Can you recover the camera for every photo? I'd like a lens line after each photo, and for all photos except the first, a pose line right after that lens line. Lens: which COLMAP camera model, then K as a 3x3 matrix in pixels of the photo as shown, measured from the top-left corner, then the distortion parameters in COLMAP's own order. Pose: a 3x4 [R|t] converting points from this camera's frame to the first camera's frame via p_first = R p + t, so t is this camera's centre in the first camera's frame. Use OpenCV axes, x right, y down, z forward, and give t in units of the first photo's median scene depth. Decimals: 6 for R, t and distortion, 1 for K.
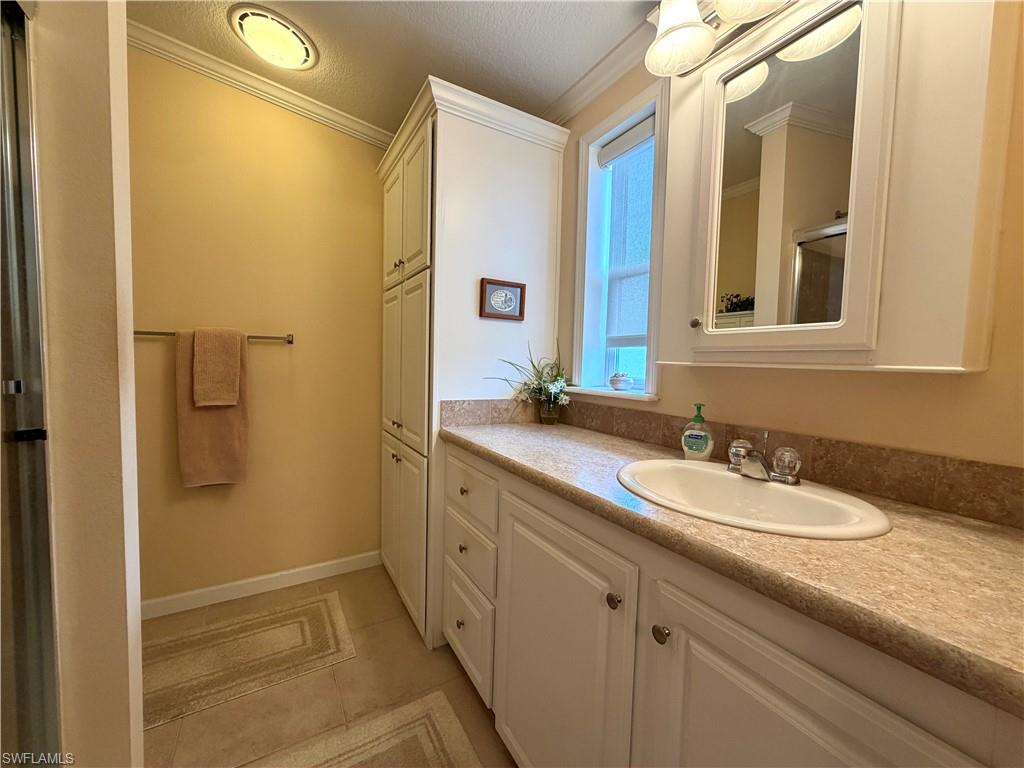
lens RADIAL K [[407.9, 0, 508.4], [0, 407.9, 385.4], [0, 0, 1]] dist [-0.000092, 0.000050]
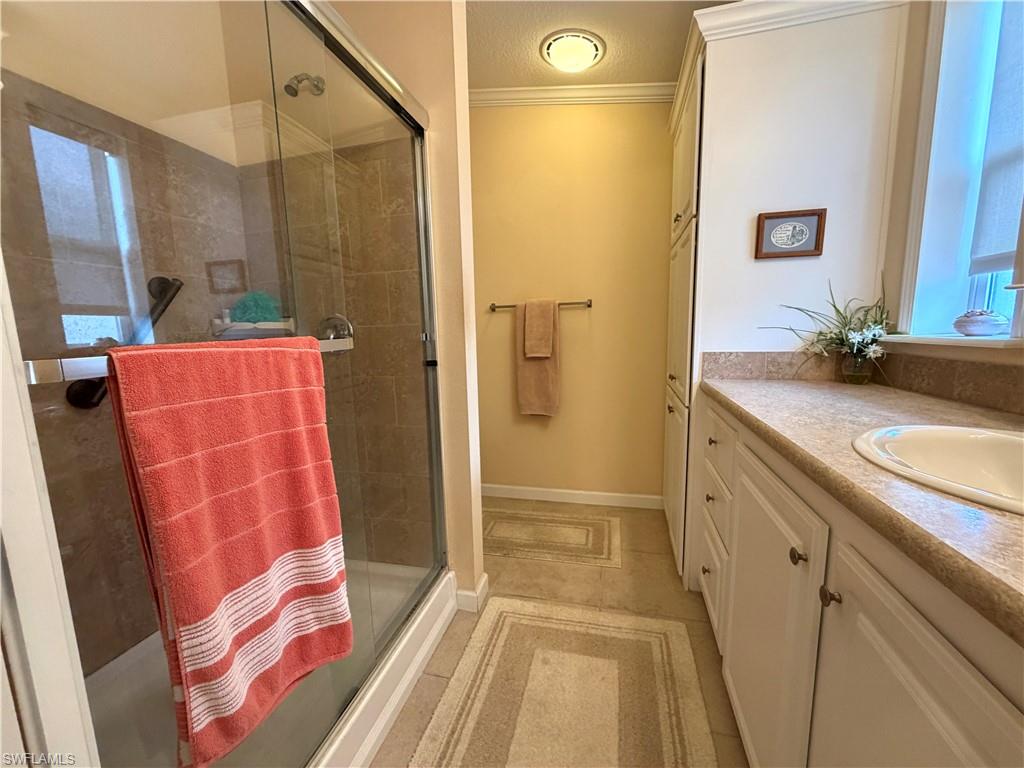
lens RADIAL K [[407.9, 0, 508.4], [0, 407.9, 385.4], [0, 0, 1]] dist [-0.000092, 0.000050]
pose [[0.702897, 0.058162, -0.708910, 0.196852], [0.000587, 0.996603, 0.082348, 0.034097], [0.711292, -0.058299, 0.700475, -0.032005]]
